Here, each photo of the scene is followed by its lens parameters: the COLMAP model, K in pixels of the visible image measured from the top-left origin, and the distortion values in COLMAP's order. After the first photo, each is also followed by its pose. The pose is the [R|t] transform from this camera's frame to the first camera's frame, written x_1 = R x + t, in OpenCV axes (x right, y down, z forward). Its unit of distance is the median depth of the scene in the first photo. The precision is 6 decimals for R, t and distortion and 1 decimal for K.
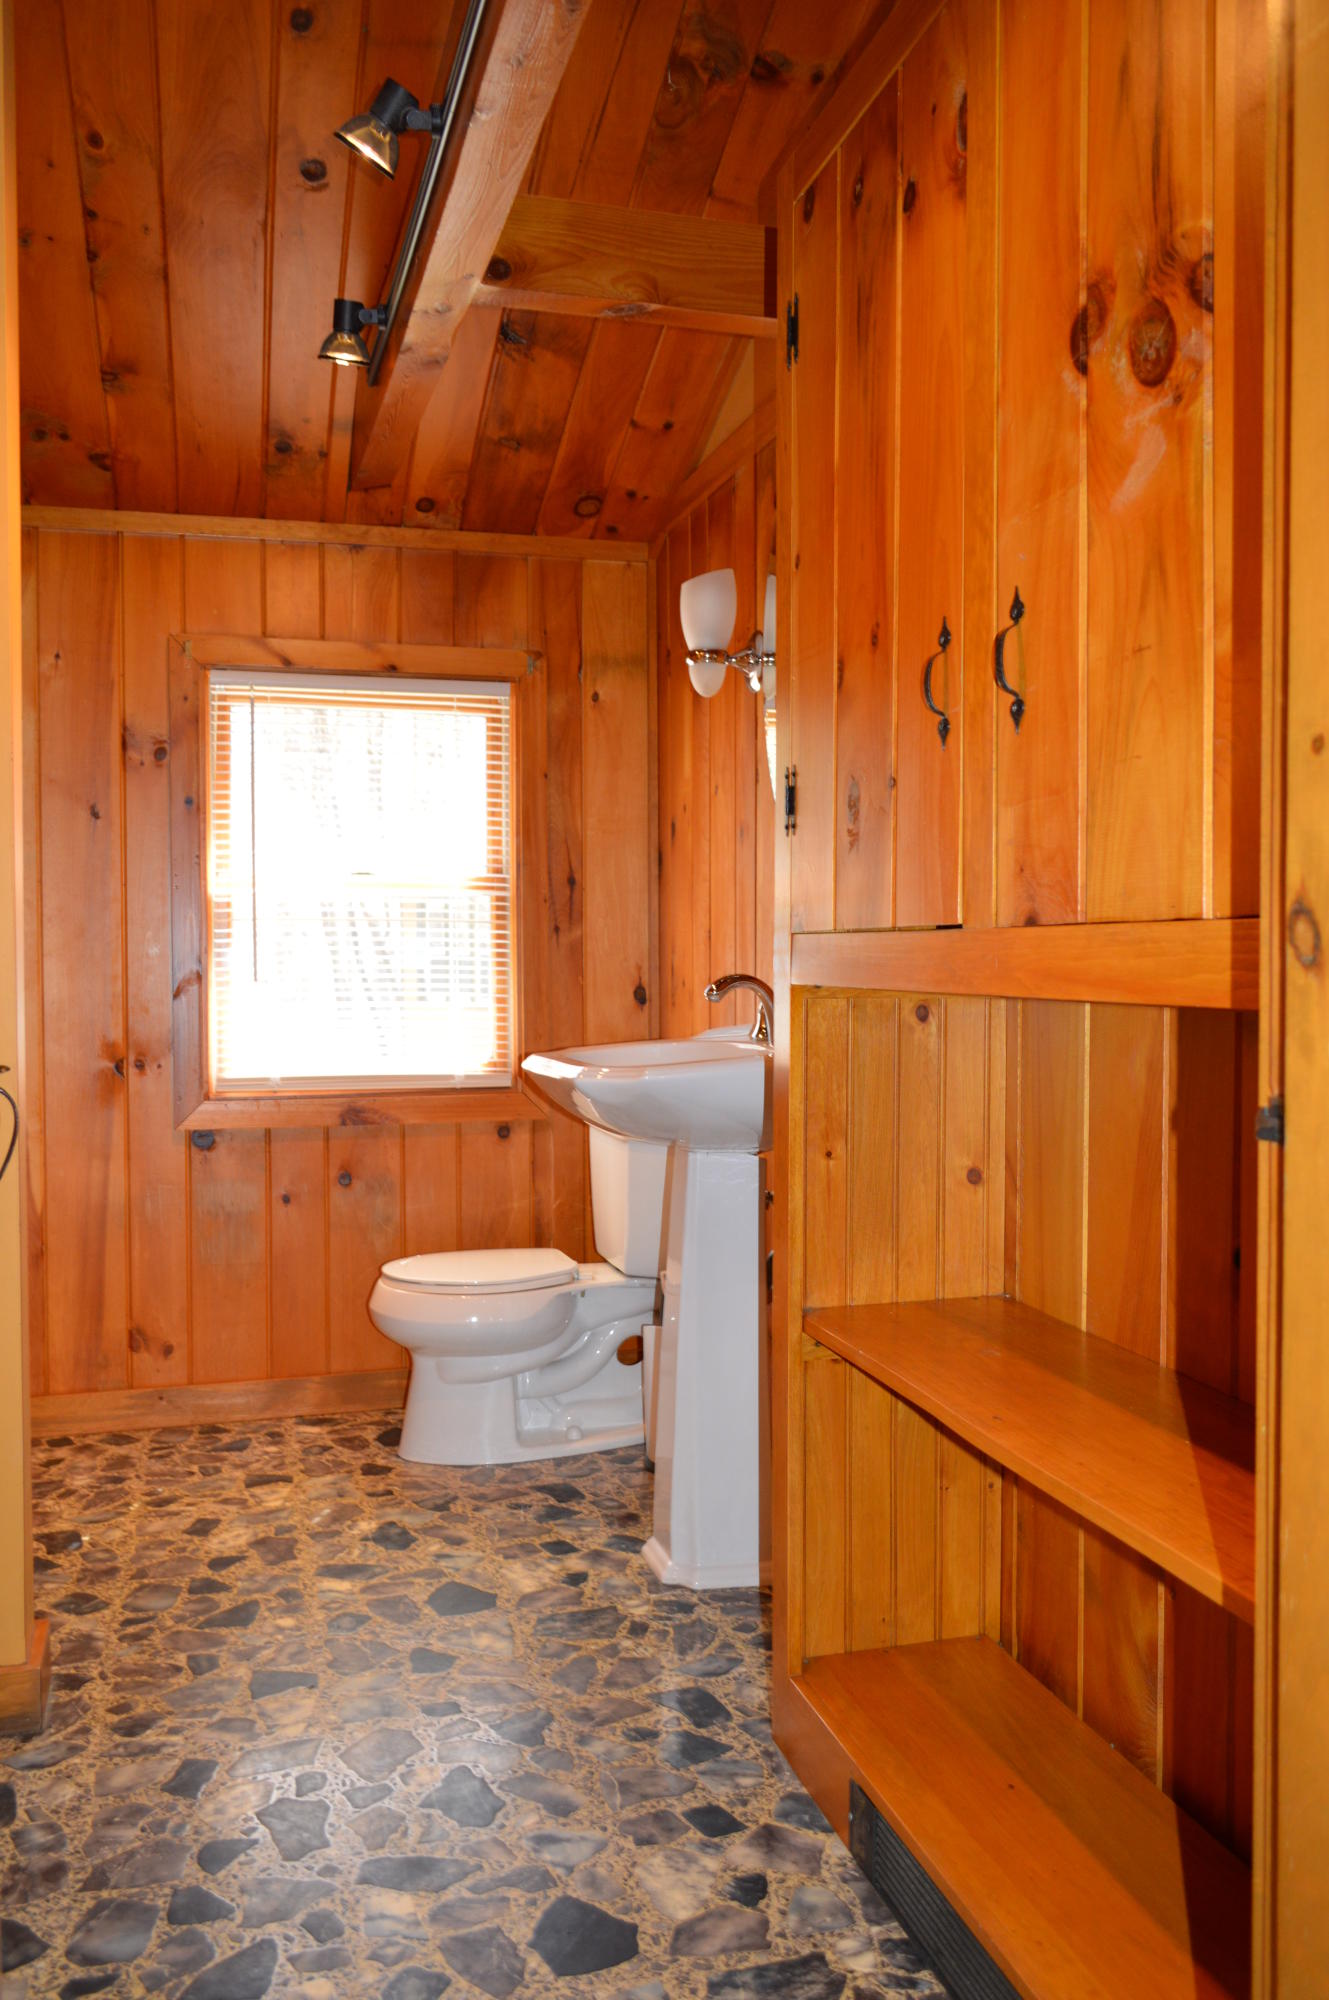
lens RADIAL K [[1586.8, 0, 666.0], [0, 1586.8, 996.4], [0, 0, 1]] dist [-0.013221, -0.009138]
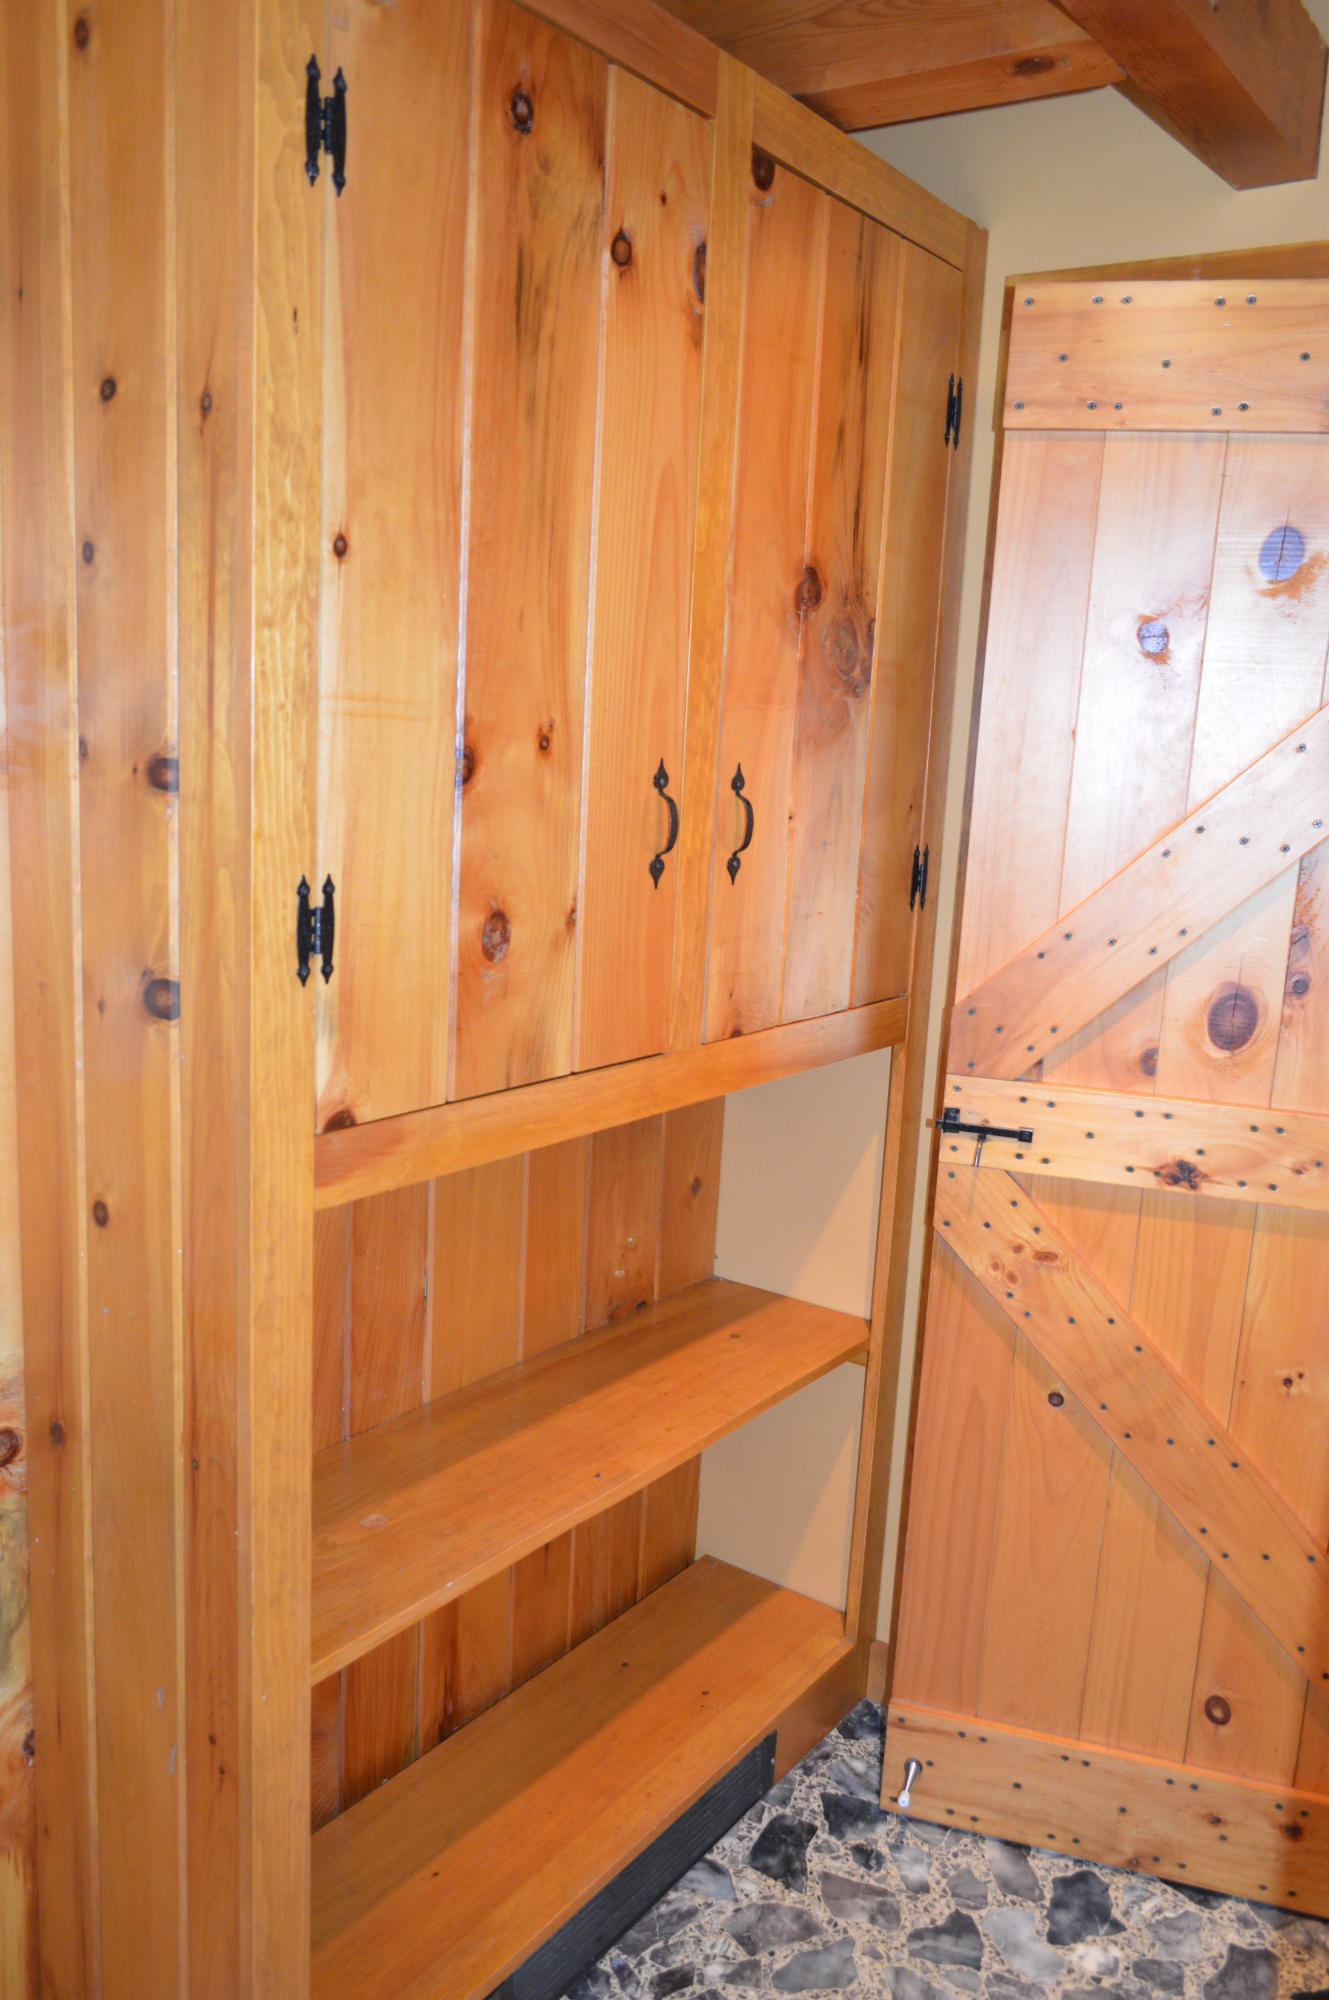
lens RADIAL K [[1586.8, 0, 665.1], [0, 1586.8, 1003.3], [0, 0, 1]] dist [-0.013221, -0.009138]
pose [[-0.636349, -0.174505, 0.751404, -0.518550], [-0.042015, 0.980471, 0.192122, -0.200600], [-0.770256, 0.090687, -0.631254, 1.513454]]
